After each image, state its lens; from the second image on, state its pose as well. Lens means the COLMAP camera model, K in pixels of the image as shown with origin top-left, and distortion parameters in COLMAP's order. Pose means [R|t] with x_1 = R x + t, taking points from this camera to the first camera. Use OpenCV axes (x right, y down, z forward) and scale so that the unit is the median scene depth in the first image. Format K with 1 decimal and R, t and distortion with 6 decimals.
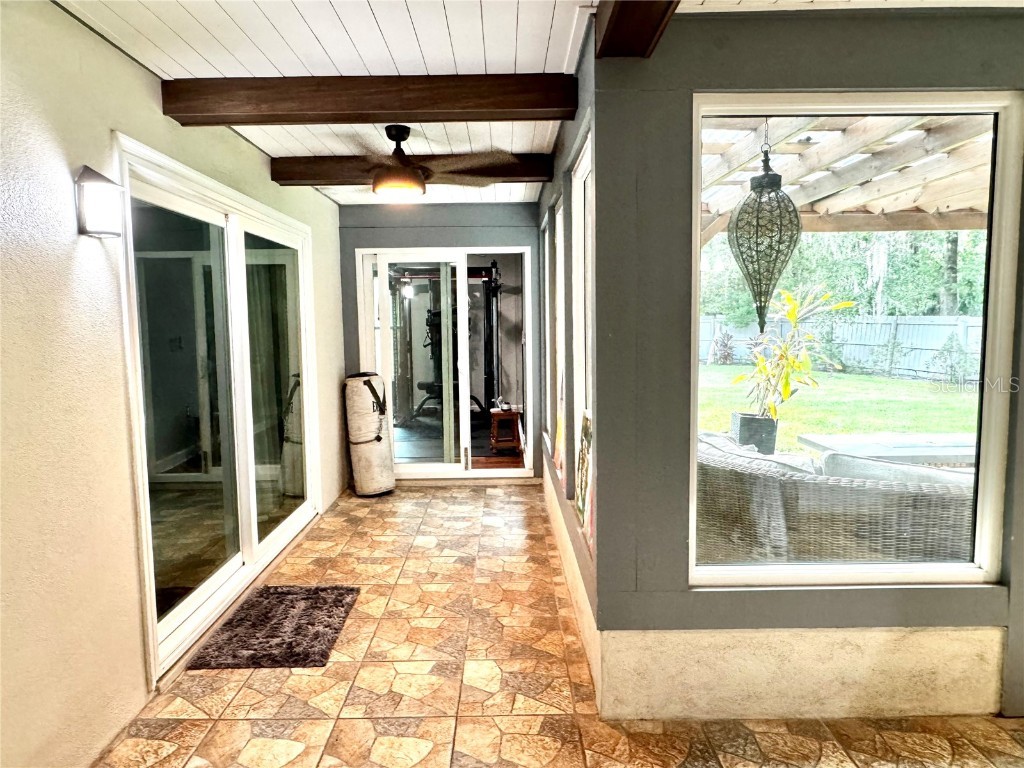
lens RADIAL K [[694.8, 0, 512.0], [0, 694.8, 384.0], [0, 0, 1]] dist [0.000215, -0.000009]
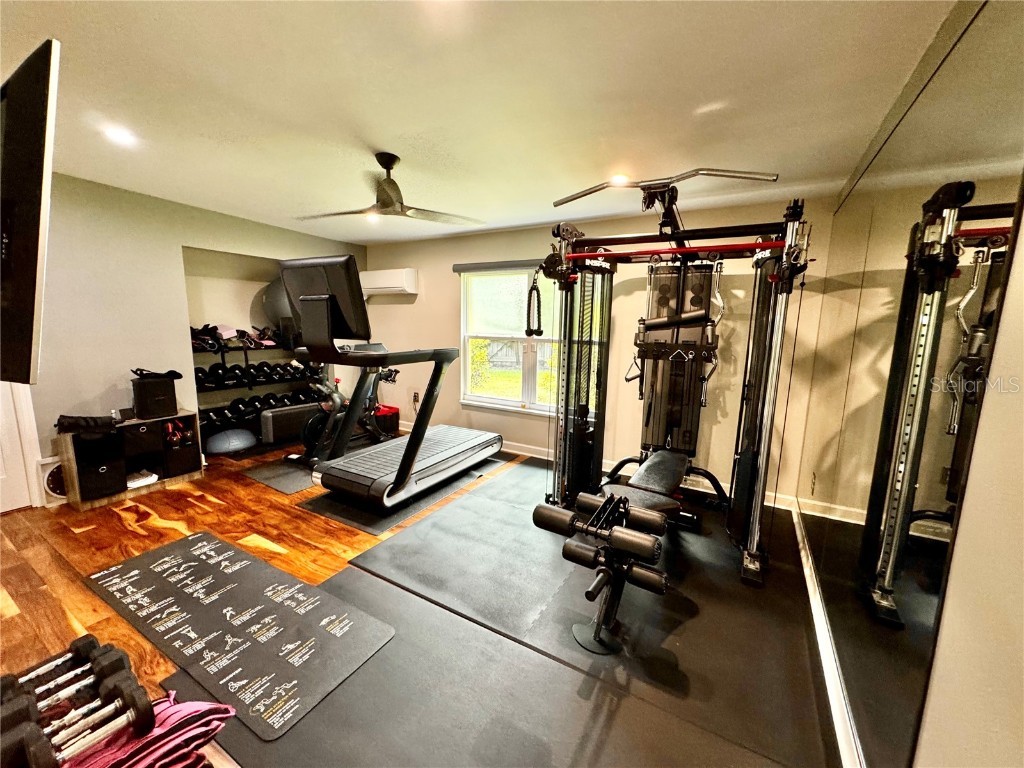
lens RADIAL K [[425.4, 0, 507.5], [0, 425.4, 383.9], [0, 0, 1]] dist [0.000284, 0.000135]
pose [[0.855944, 0.108279, -0.505604, -0.029974], [-0.079517, 0.993761, 0.078205, -0.071318], [0.510918, -0.026735, 0.859214, 0.637335]]
